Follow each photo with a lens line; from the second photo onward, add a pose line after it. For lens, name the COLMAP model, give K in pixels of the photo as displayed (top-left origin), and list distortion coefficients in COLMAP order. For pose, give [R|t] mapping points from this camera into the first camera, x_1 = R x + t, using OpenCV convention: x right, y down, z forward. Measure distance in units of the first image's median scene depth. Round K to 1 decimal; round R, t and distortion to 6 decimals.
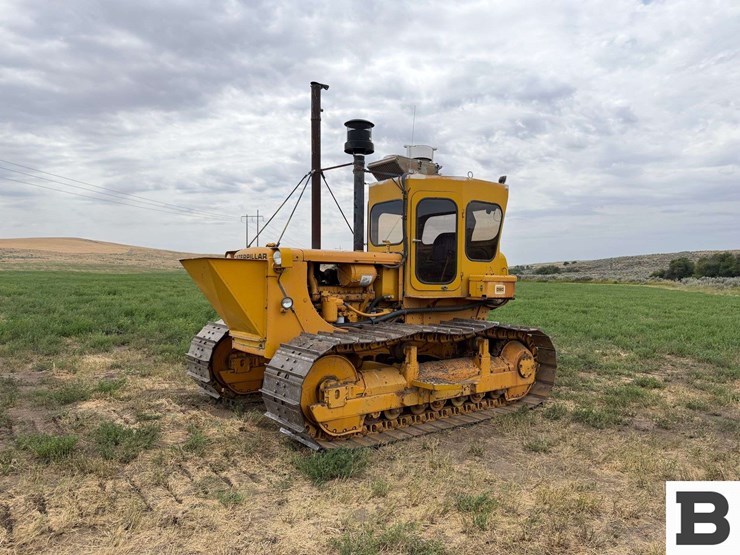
lens RADIAL K [[528.9, 0, 372.4], [0, 528.9, 274.2], [0, 0, 1]] dist [0.023399, -0.031086]
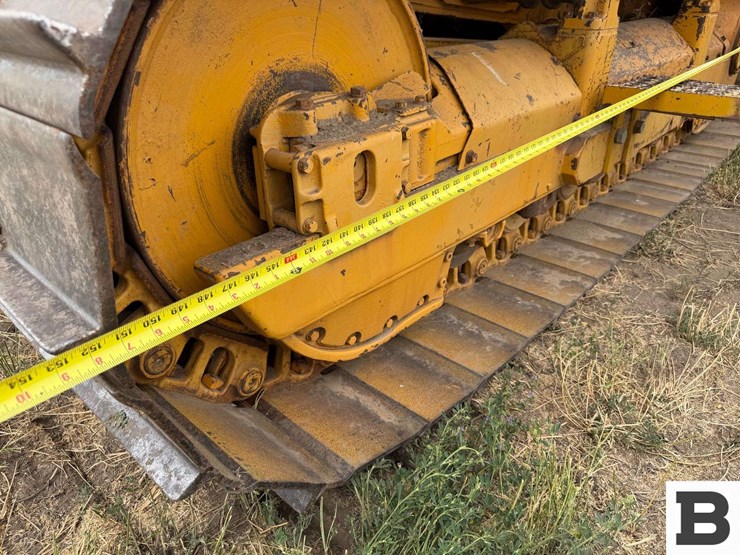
lens RADIAL K [[528.9, 0, 372.4], [0, 528.9, 274.2], [0, 0, 1]] dist [0.023399, -0.031086]
pose [[0.985706, -0.094792, 0.139276, -0.089212], [0.015654, 0.874650, 0.484502, 0.166735], [-0.167745, -0.475397, 0.863632, 0.815567]]
